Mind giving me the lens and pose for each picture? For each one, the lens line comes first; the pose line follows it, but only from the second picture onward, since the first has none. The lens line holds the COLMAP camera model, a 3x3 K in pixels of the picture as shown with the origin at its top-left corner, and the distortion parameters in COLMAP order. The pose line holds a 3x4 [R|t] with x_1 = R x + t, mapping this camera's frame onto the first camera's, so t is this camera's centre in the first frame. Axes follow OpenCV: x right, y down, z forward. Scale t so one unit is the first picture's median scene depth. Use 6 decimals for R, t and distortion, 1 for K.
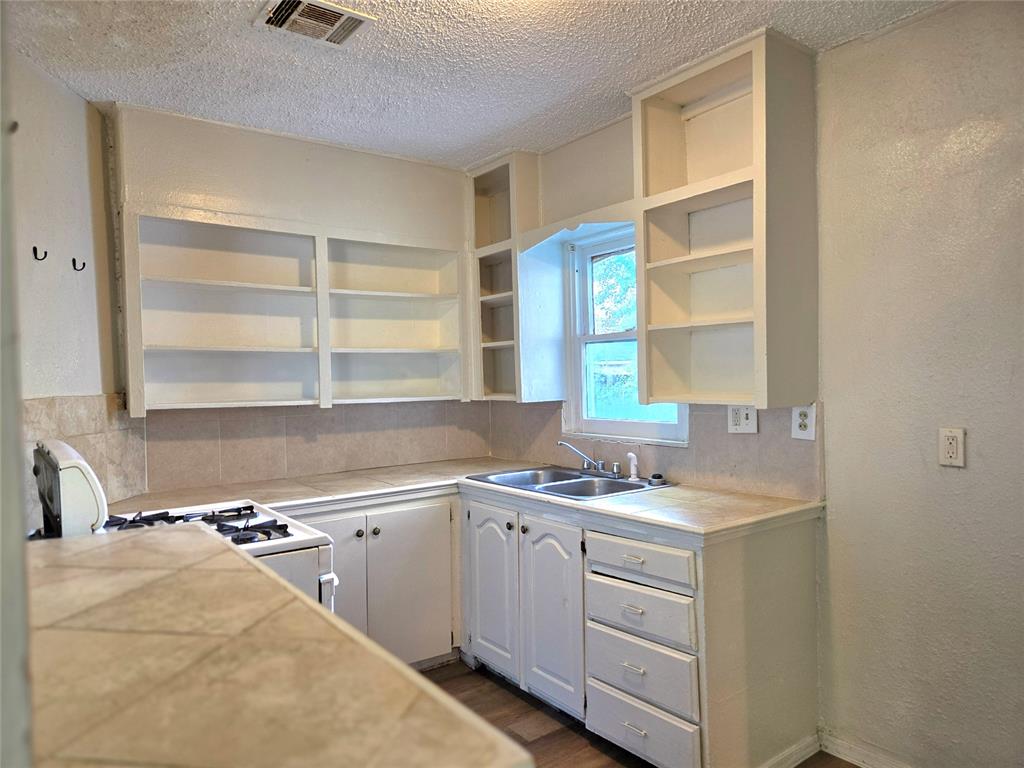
lens RADIAL K [[693.0, 0, 507.0], [0, 693.0, 389.4], [0, 0, 1]] dist [0.063447, -0.058116]
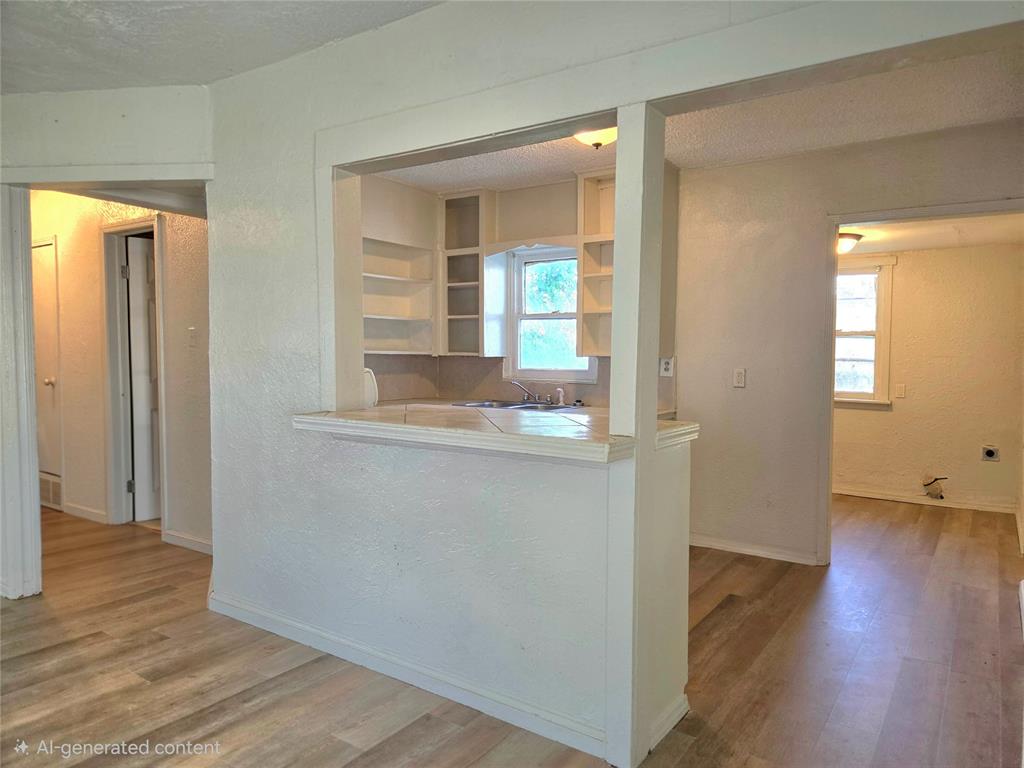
lens RADIAL K [[693.0, 0, 514.1], [0, 693.0, 380.6], [0, 0, 1]] dist [0.063447, -0.058116]
pose [[0.940023, 0.015774, 0.340747, -0.498789], [-0.022451, 0.999625, 0.015660, 0.053529], [-0.340372, -0.022371, 0.940025, -0.507480]]
